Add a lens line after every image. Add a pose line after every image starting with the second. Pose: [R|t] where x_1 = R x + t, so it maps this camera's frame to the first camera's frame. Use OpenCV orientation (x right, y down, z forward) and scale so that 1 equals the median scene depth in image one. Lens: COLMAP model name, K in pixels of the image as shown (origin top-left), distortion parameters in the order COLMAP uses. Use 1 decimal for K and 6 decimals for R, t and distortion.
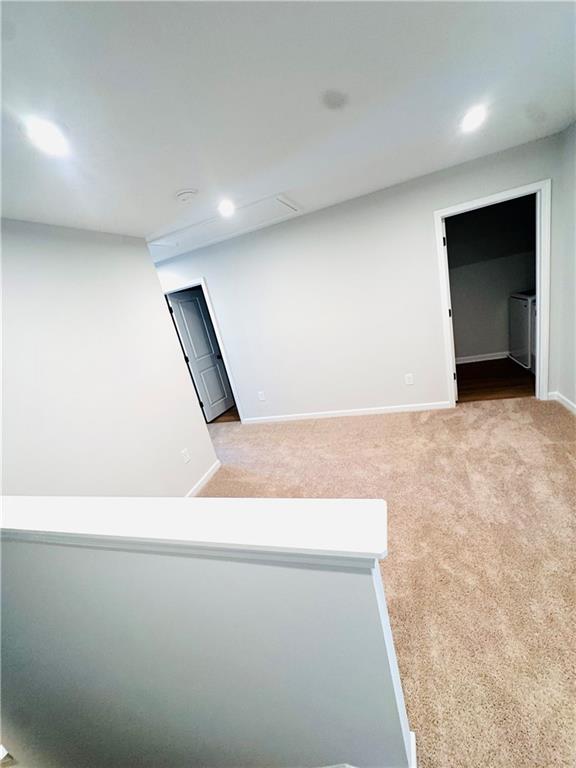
lens RADIAL K [[309.5, 0, 287.7], [0, 309.5, 384.2], [0, 0, 1]] dist [-0.002324, -0.000348]
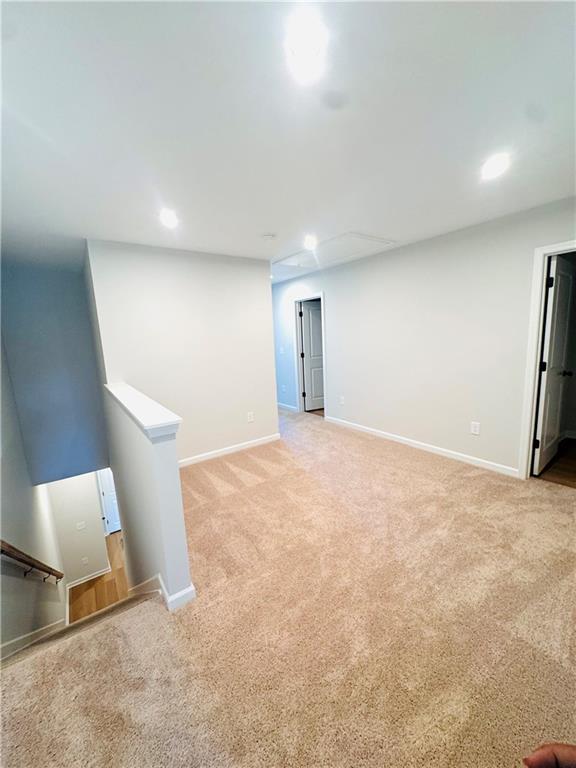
lens RADIAL K [[309.5, 0, 288.1], [0, 309.5, 384.5], [0, 0, 1]] dist [-0.002324, -0.000348]
pose [[0.787515, 0.275912, -0.551083, 0.466989], [-0.294023, 0.954067, 0.057505, -0.031488], [0.541637, 0.116745, 0.832466, -0.058020]]
